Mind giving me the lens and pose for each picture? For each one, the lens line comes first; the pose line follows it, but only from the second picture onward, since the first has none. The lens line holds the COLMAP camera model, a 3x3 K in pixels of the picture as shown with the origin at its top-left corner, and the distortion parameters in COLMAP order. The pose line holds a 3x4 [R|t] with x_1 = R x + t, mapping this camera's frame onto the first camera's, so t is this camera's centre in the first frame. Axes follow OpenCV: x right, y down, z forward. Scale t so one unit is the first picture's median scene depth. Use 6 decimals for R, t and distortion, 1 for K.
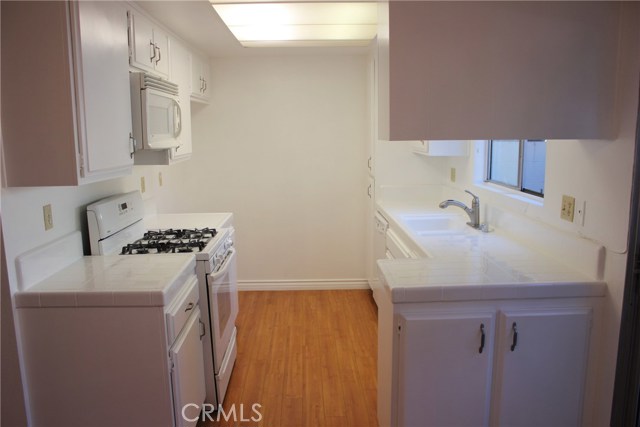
lens RADIAL K [[538.4, 0, 318.7], [0, 538.4, 222.9], [0, 0, 1]] dist [-0.166881, 0.155589]
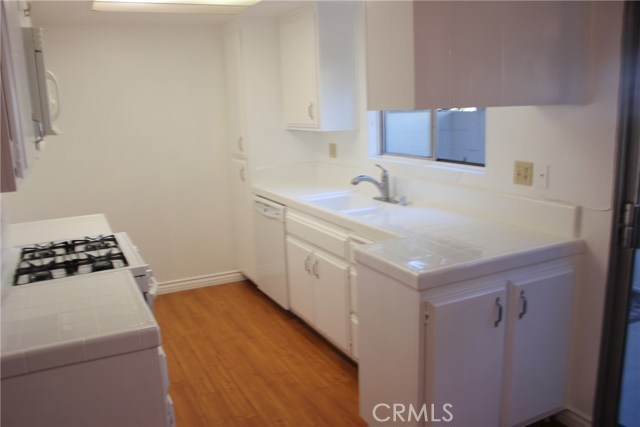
lens RADIAL K [[538.4, 0, 318.7], [0, 538.4, 222.9], [0, 0, 1]] dist [-0.166881, 0.155589]
pose [[0.906587, -0.110767, 0.407224, -0.246056], [0.097503, 0.993809, 0.053254, -0.019246], [-0.410602, -0.008574, 0.911774, 0.165818]]
